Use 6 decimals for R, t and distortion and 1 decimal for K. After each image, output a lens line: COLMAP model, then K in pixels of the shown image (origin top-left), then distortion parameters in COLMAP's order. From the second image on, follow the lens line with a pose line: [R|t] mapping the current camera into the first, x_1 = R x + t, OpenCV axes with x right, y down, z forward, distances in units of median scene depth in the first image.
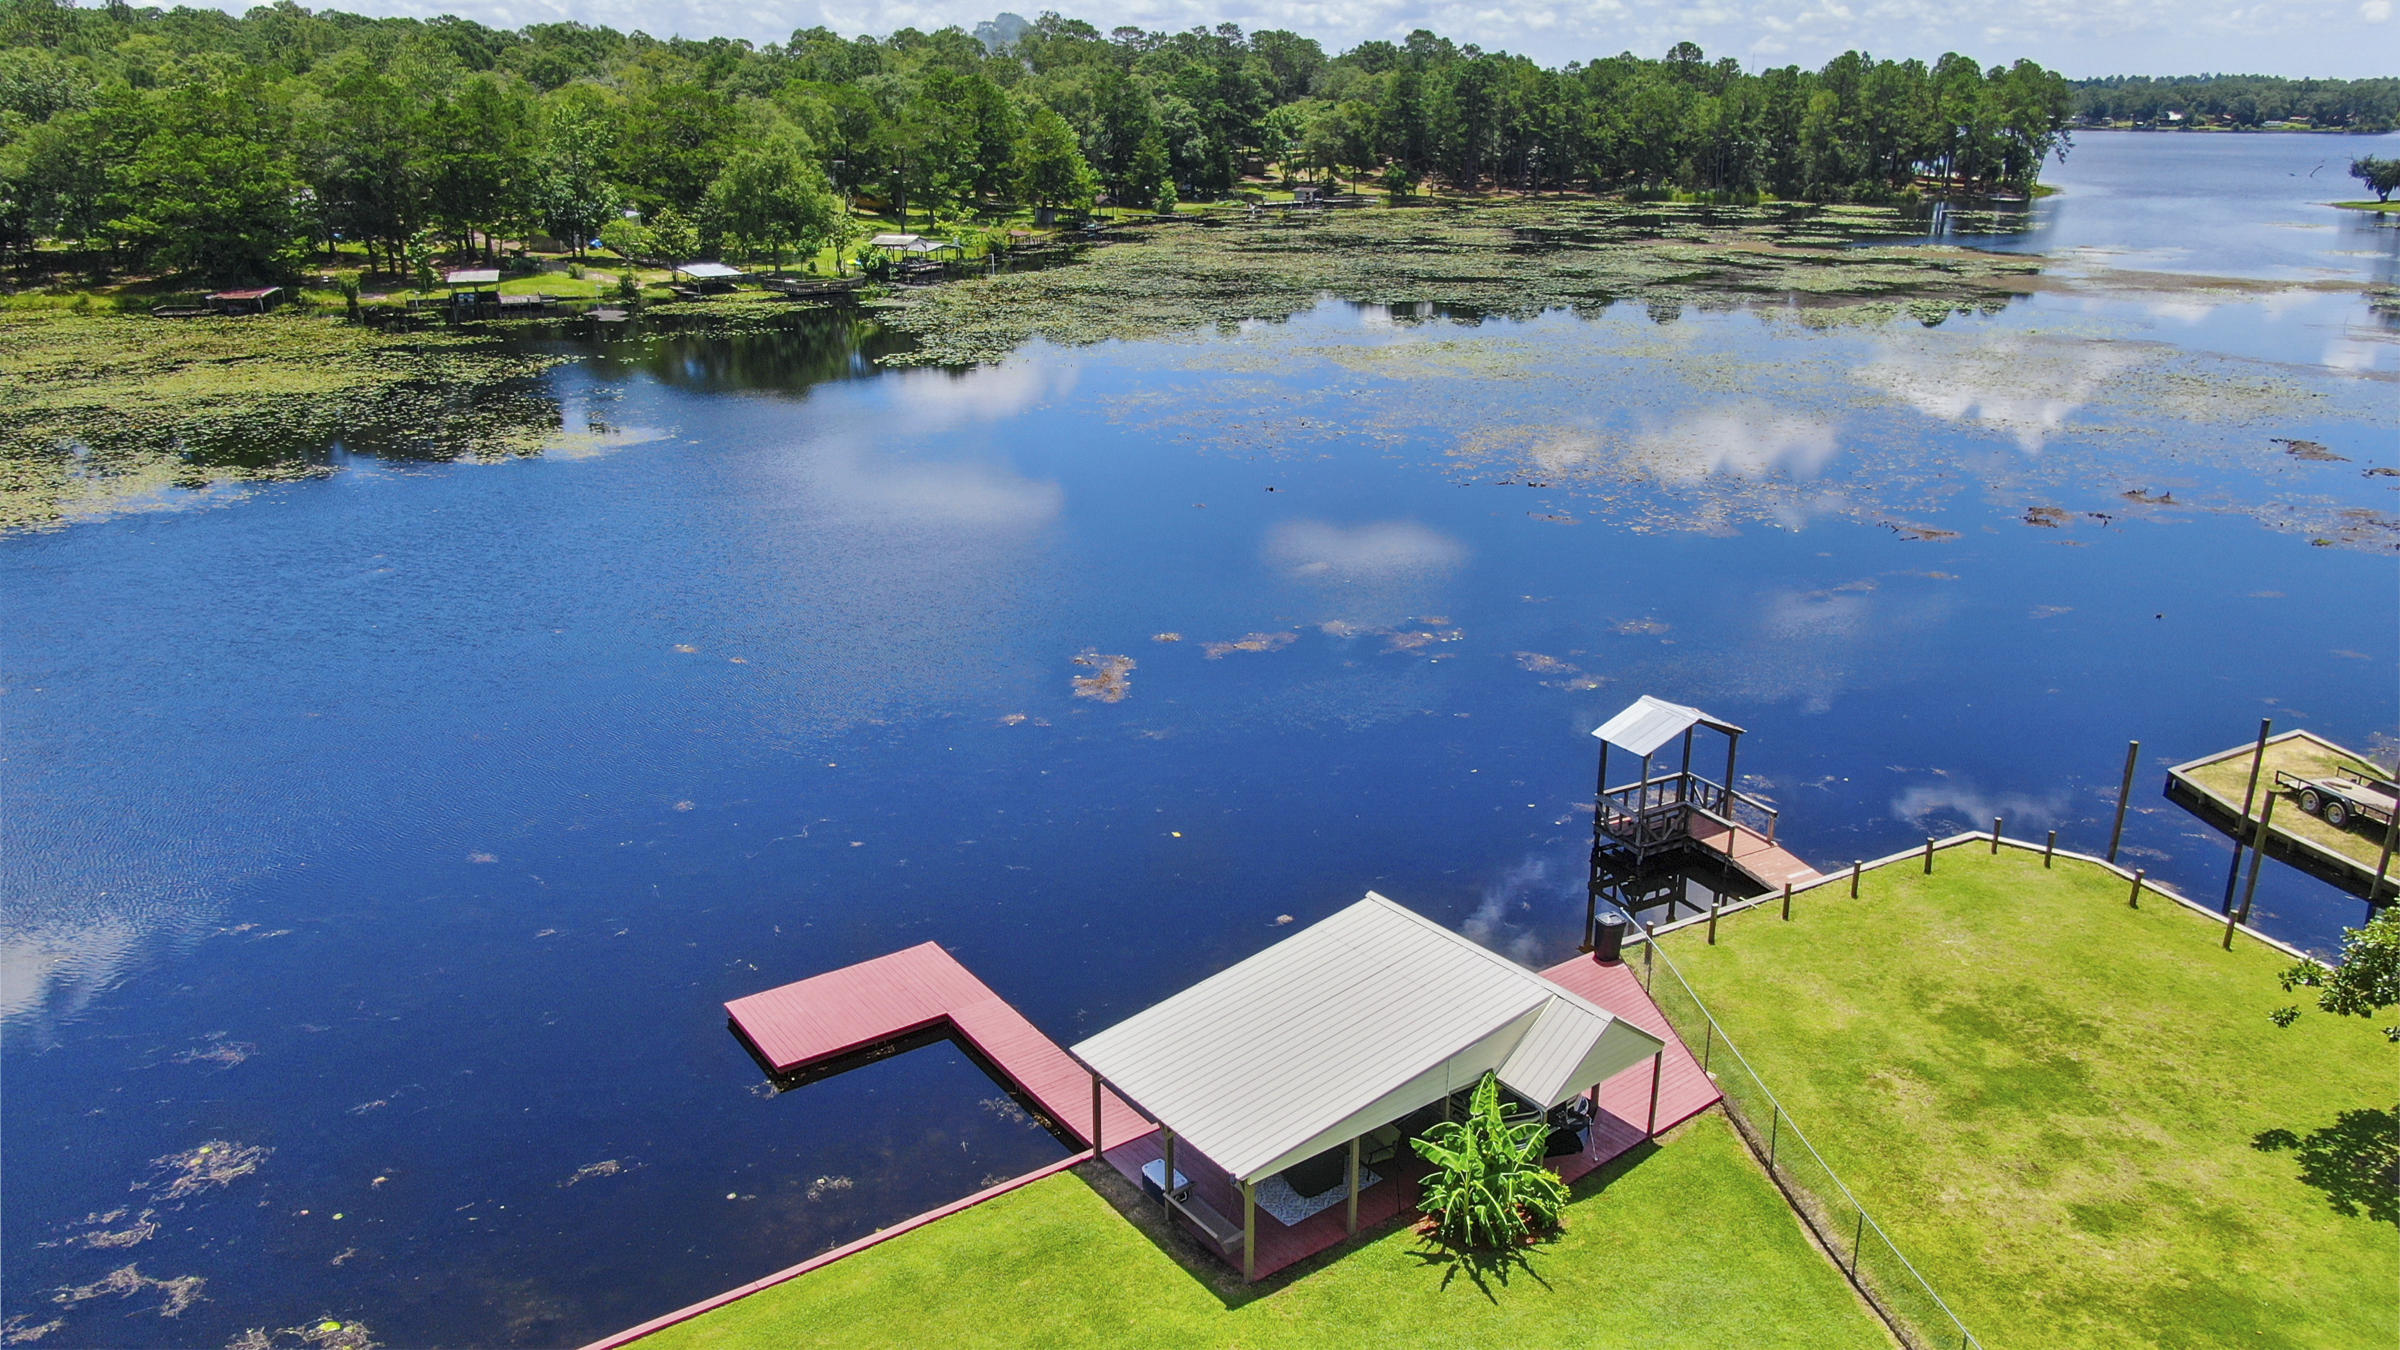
lens RADIAL K [[1715.6, 0, 1202.3], [0, 1715.6, 686.3], [0, 0, 1]] dist [-0.018247, 0.004231]
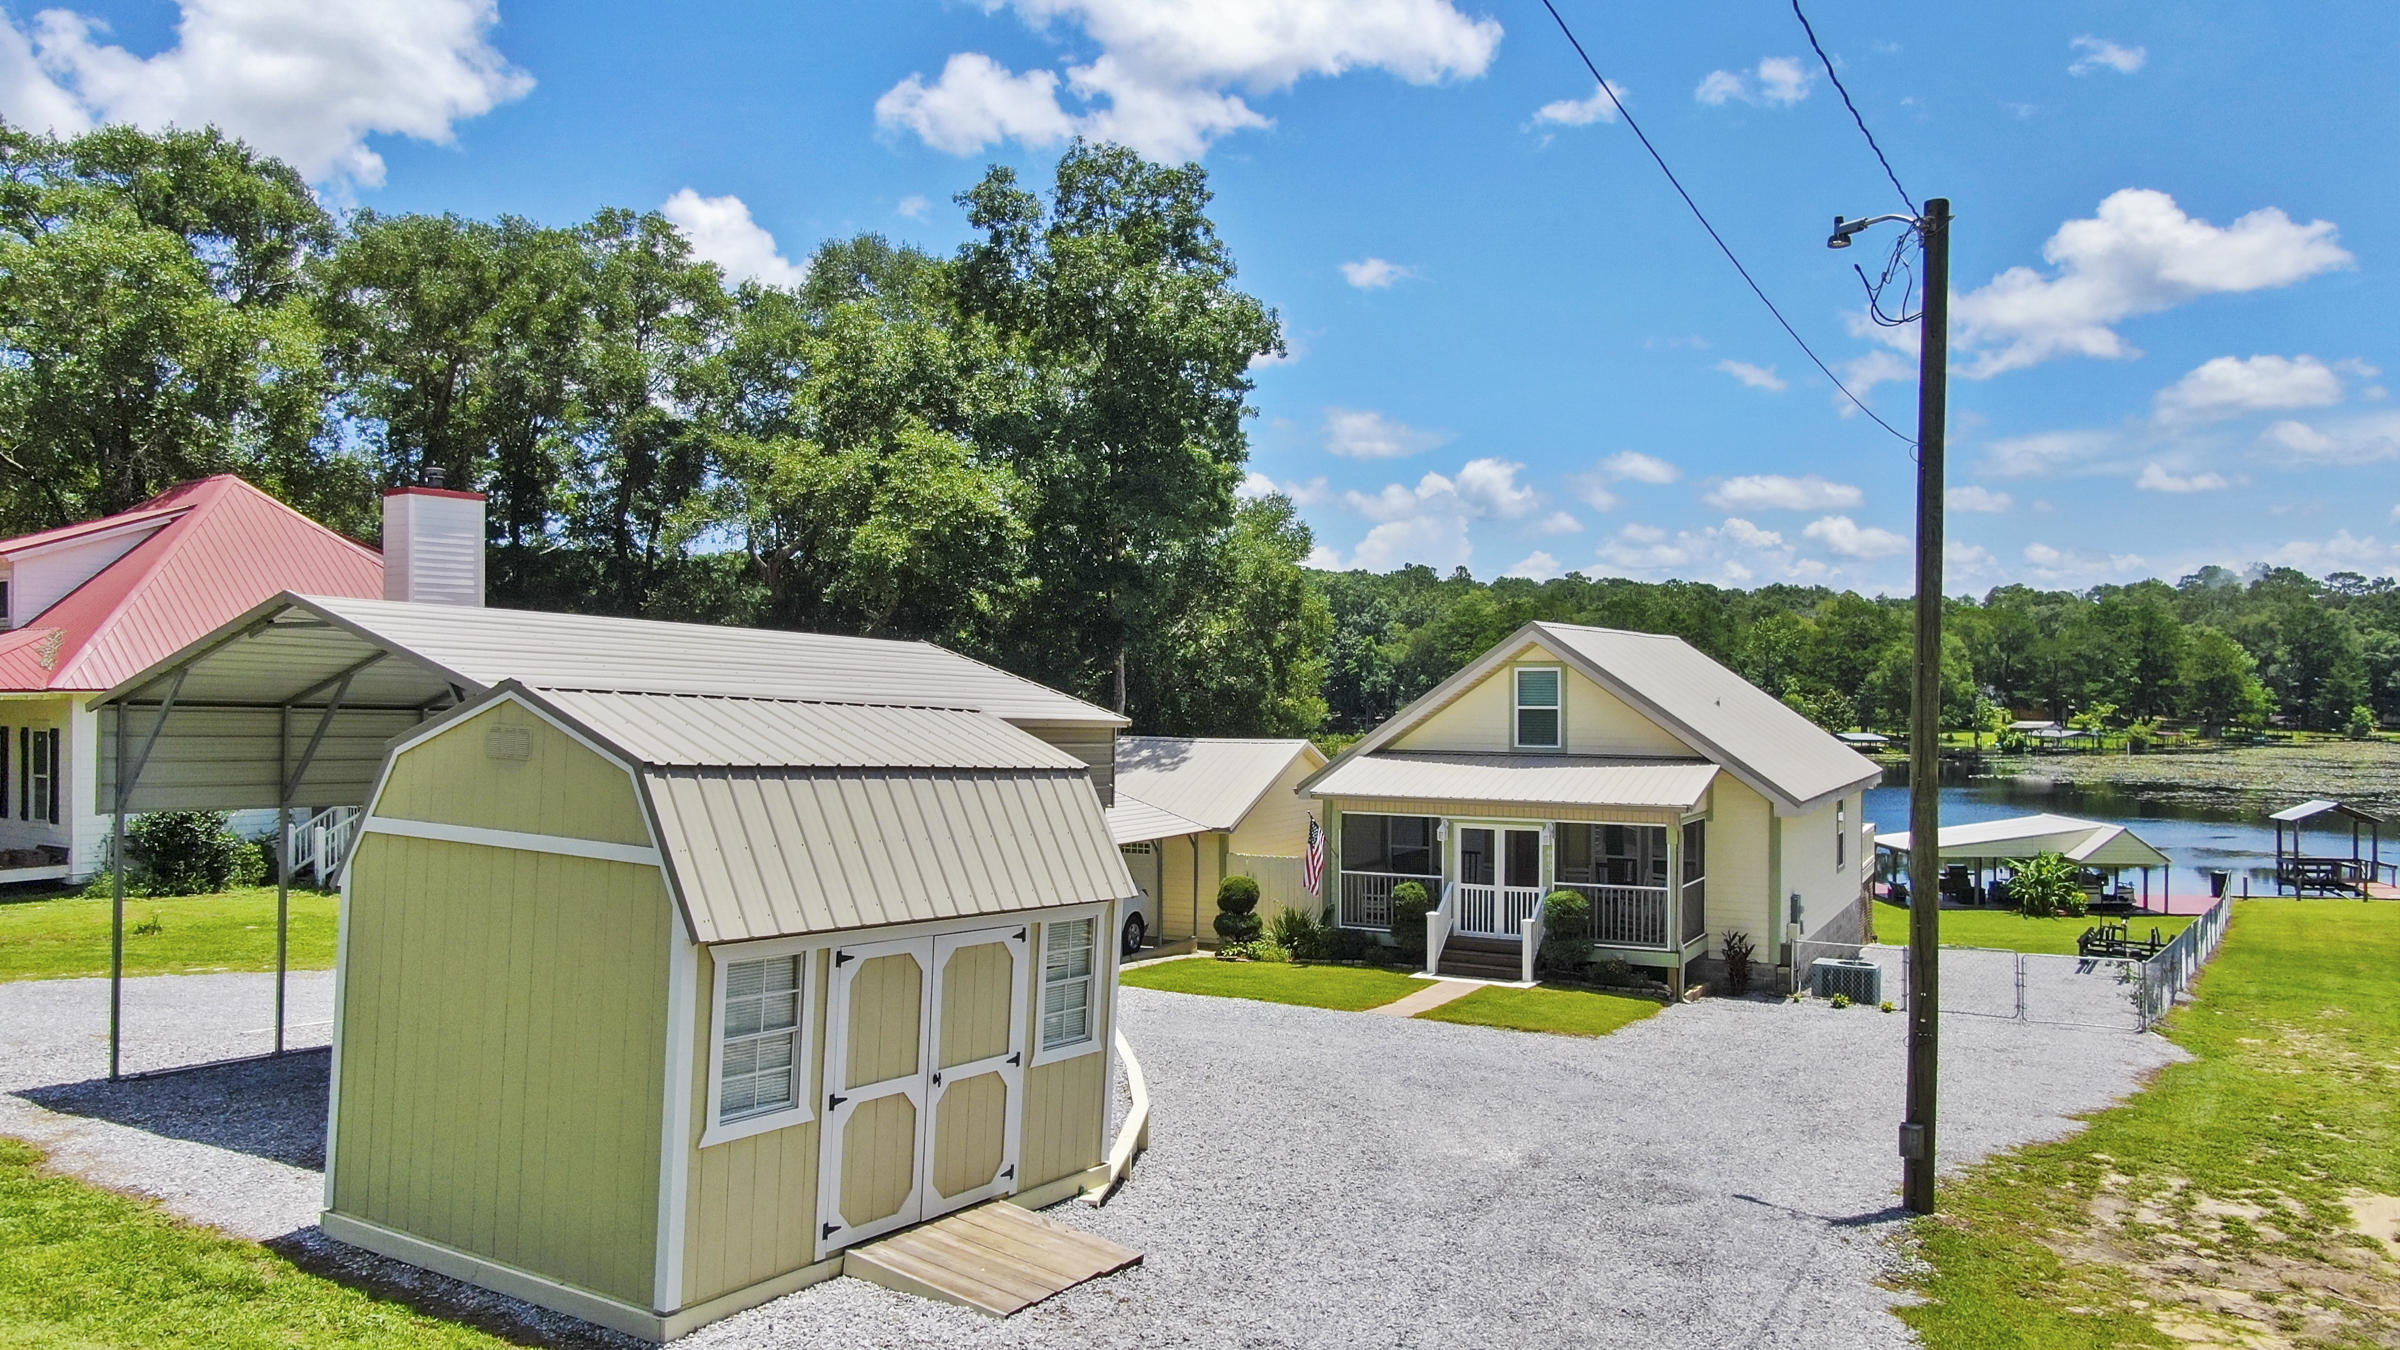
lens RADIAL K [[1715.6, 0, 1202.3], [0, 1715.6, 686.3], [0, 0, 1]] dist [-0.018247, 0.004231]
pose [[0.781282, 0.004951, -0.624158, 0.070636], [-0.208031, 0.944861, -0.252906, 0.084551], [0.588490, 0.327435, 0.739233, -0.132646]]
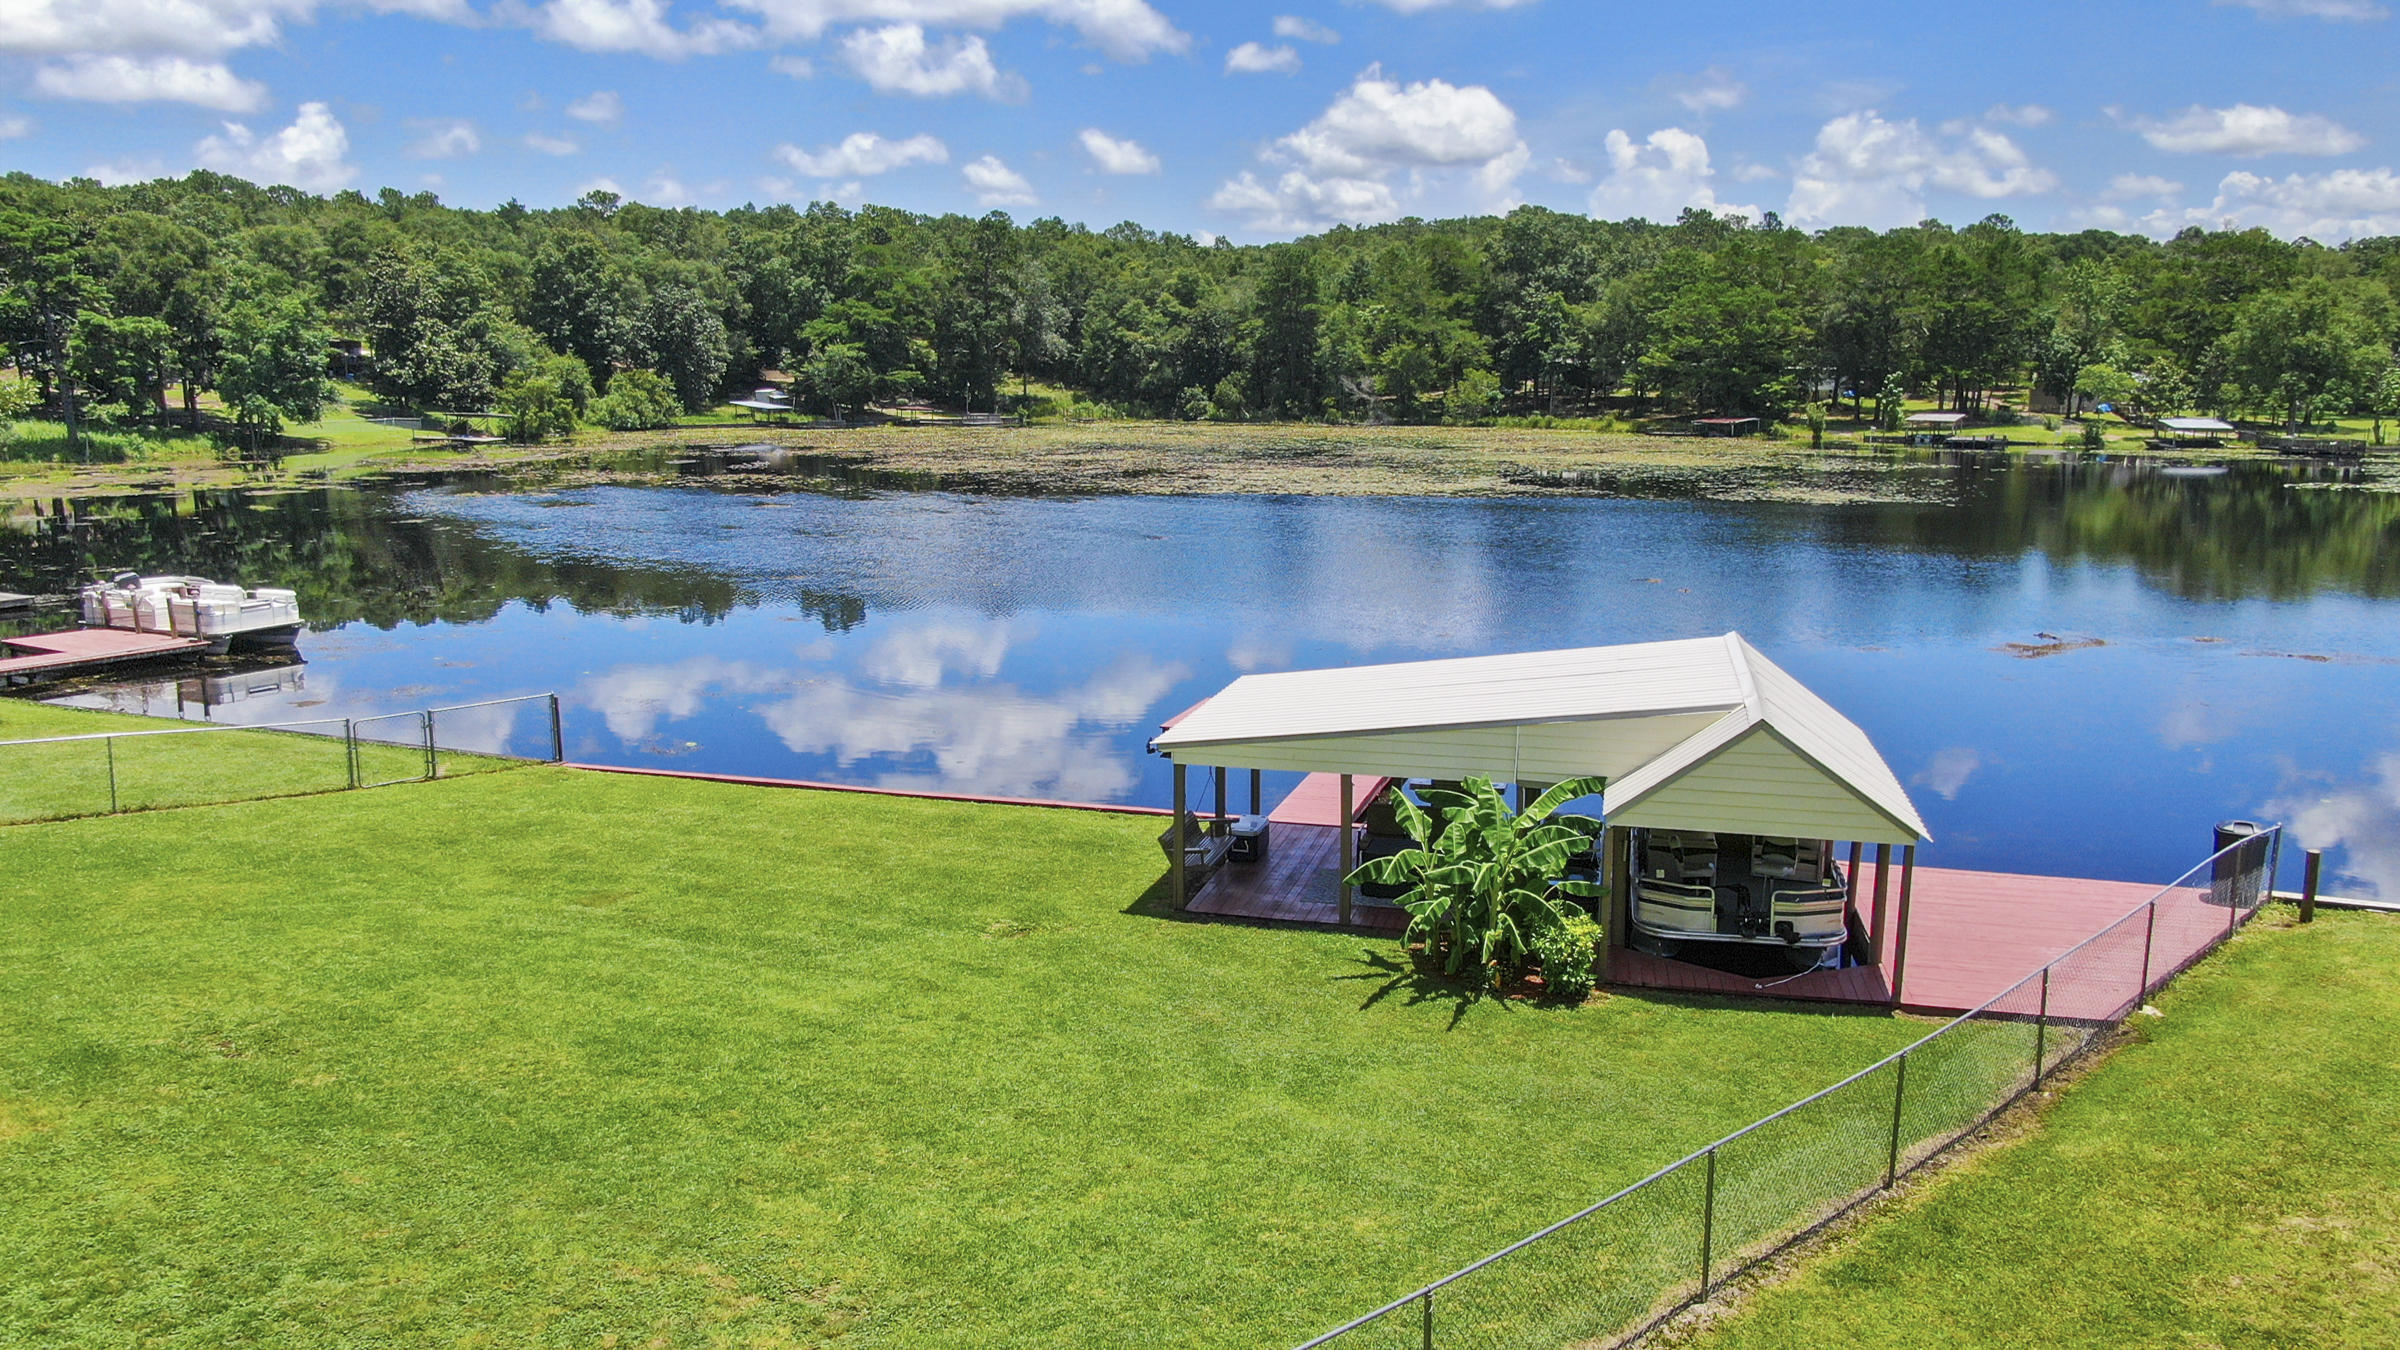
lens RADIAL K [[1721.0, 0, 1192.9], [0, 1721.0, 679.8], [0, 0, 1]] dist [-0.023854, 0.006415]
pose [[0.611259, 0.143740, -0.778268, 0.064302], [-0.259045, 0.965538, -0.025130, 0.026839], [0.747836, 0.216967, 0.627429, 0.049098]]
